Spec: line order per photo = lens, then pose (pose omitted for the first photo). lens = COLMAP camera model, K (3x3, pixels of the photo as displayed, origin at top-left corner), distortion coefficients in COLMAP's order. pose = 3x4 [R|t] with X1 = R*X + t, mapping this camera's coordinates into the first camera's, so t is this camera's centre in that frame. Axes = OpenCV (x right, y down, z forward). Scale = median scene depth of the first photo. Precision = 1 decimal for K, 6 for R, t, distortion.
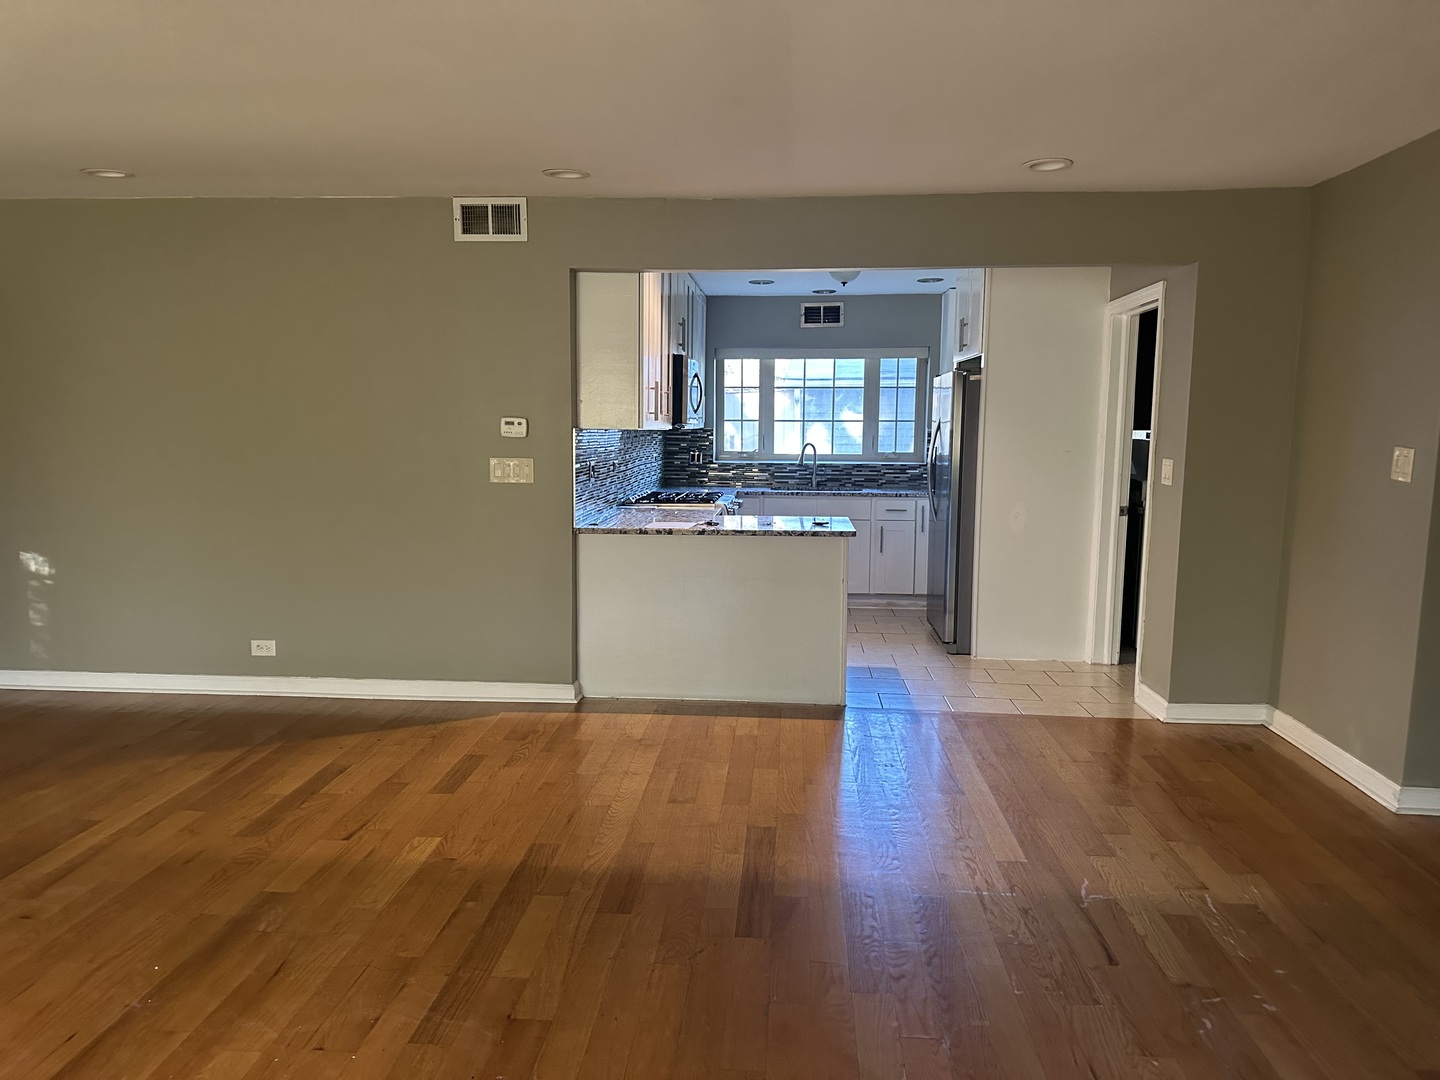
lens RADIAL K [[1003.3, 0, 711.1], [0, 1003.3, 535.6], [0, 0, 1]] dist [0.007905, -0.001484]
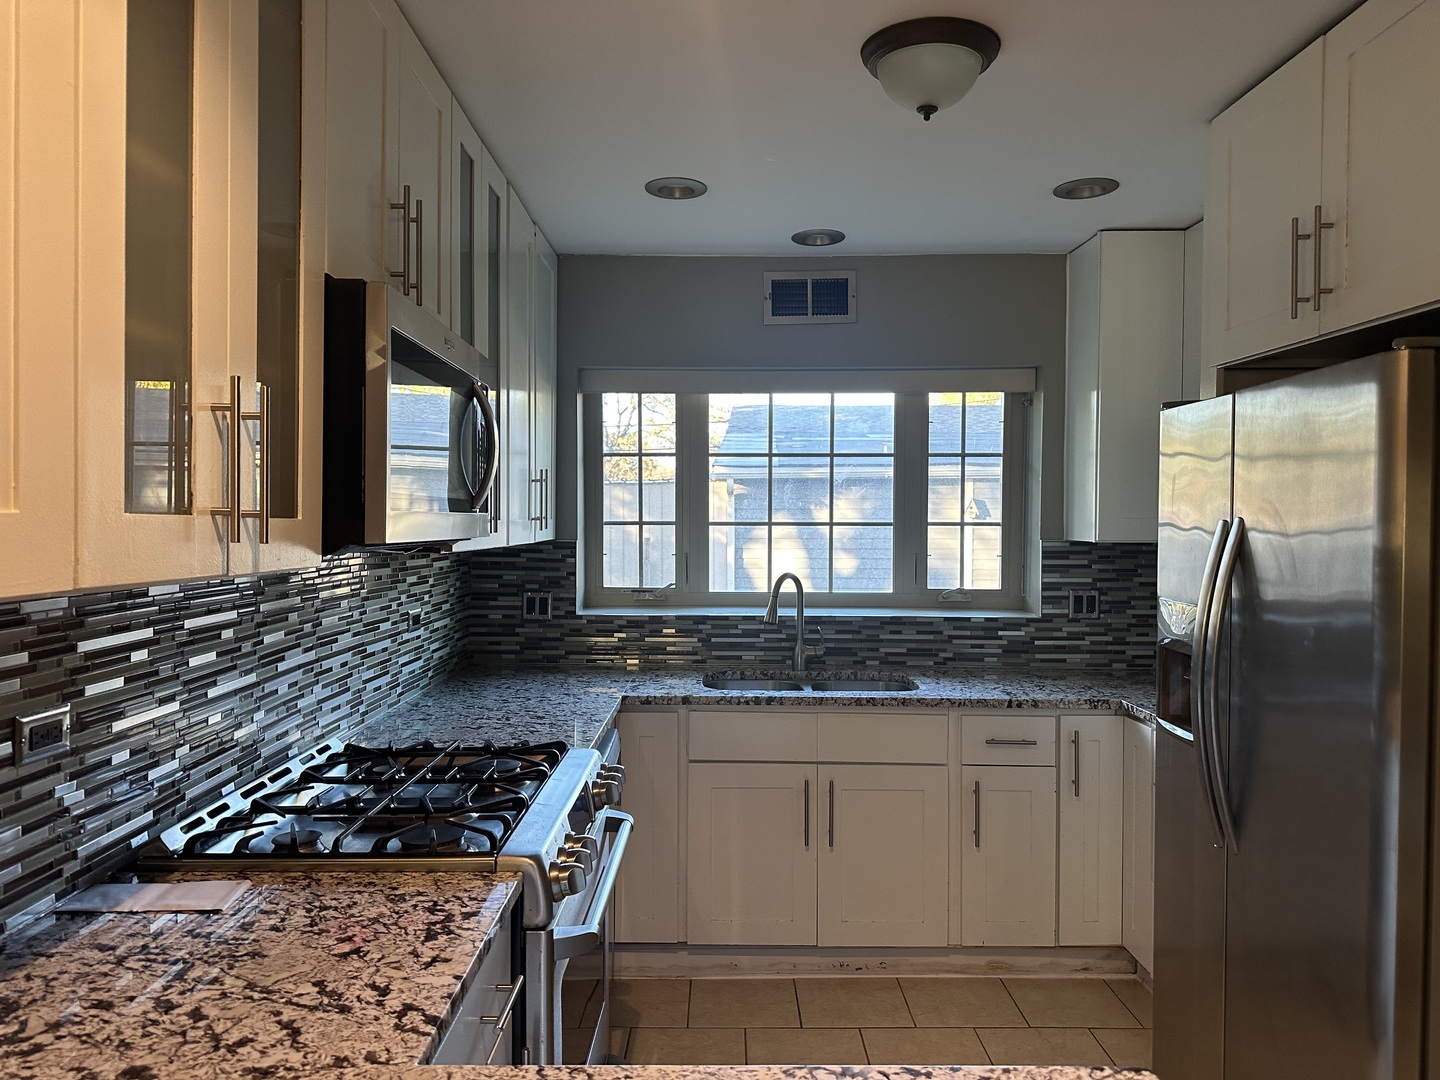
lens RADIAL K [[1003.3, 0, 718.9], [0, 1003.3, 536.6], [0, 0, 1]] dist [0.007905, -0.001484]
pose [[0.996509, -0.004131, 0.083385, 0.029010], [0.011919, 0.995584, -0.093116, -0.065467], [-0.082632, 0.093785, 0.992157, 0.543190]]
